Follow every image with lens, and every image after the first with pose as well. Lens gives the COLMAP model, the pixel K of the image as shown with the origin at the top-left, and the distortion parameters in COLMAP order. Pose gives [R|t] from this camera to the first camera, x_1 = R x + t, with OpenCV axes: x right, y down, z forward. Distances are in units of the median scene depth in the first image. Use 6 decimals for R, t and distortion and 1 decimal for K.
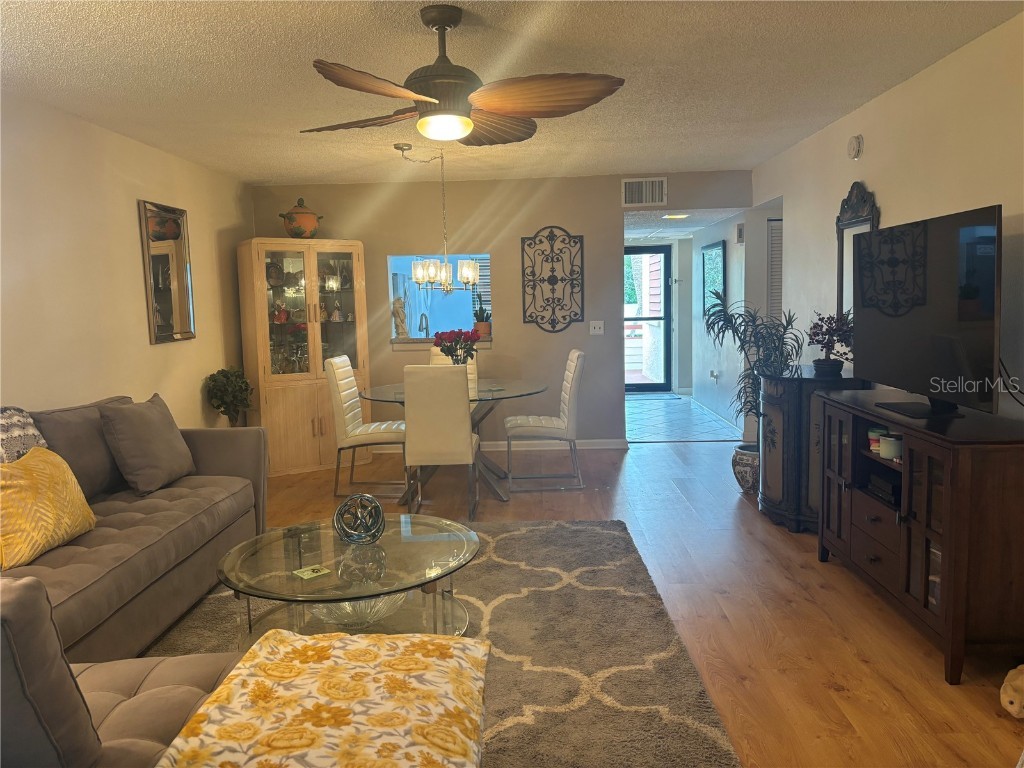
lens RADIAL K [[773.7, 0, 513.2], [0, 773.7, 377.2], [0, 0, 1]] dist [0.039507, -0.033123]
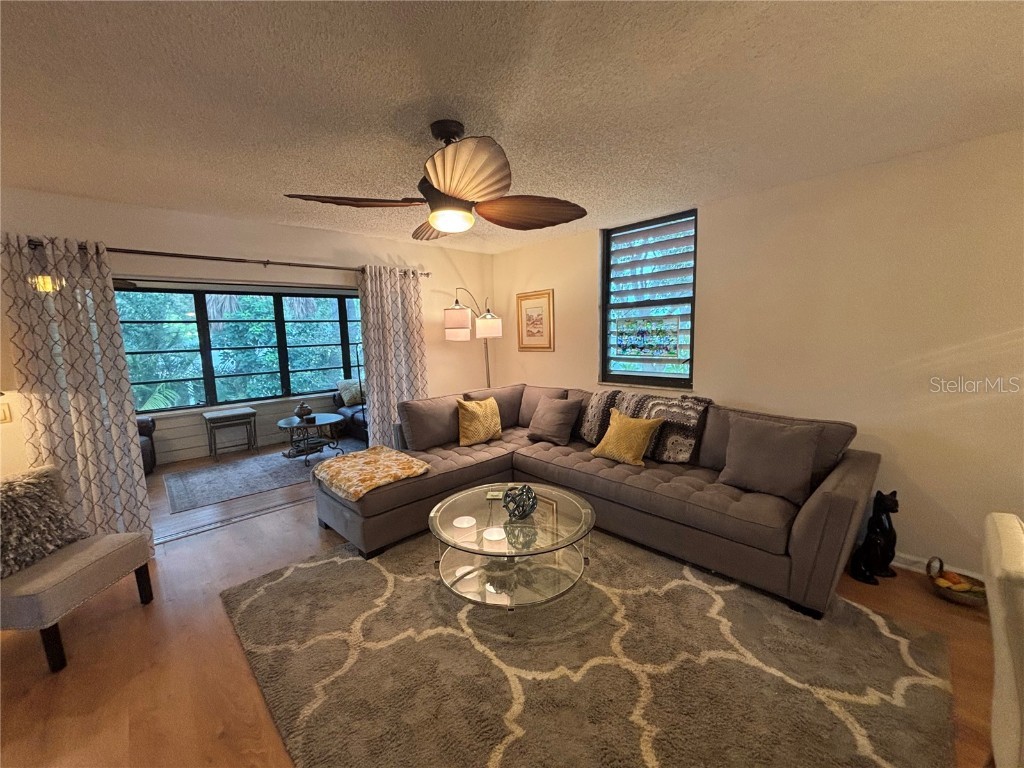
lens RADIAL K [[412.9, 0, 512.6], [0, 412.9, 383.9], [0, 0, 1]] dist [0.006799, -0.002387]
pose [[-0.708347, 0.133640, -0.693098, 0.288376], [-0.026219, 0.976255, 0.215033, -0.179032], [0.705377, 0.170490, -0.688023, 1.331095]]
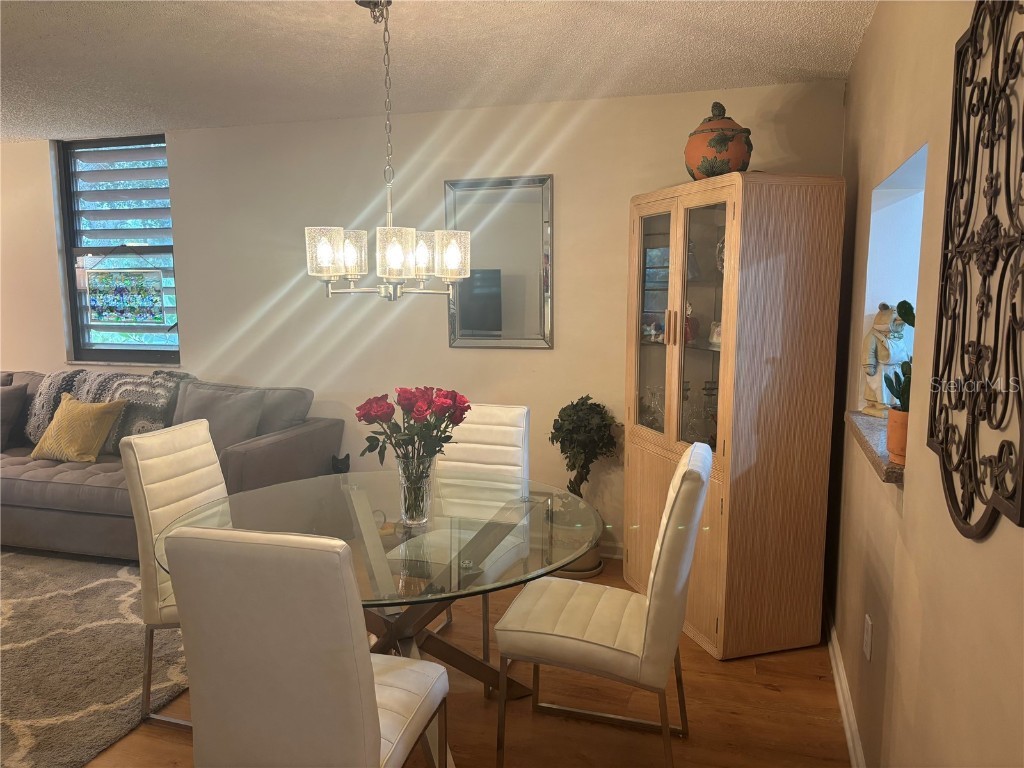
lens RADIAL K [[773.7, 0, 517.6], [0, 773.7, 390.1], [0, 0, 1]] dist [0.039507, -0.033123]
pose [[-0.269552, 0.153986, -0.950594, 0.527064], [-0.088567, 0.978984, 0.183700, -0.241776], [0.958904, 0.133708, -0.250249, 1.941596]]
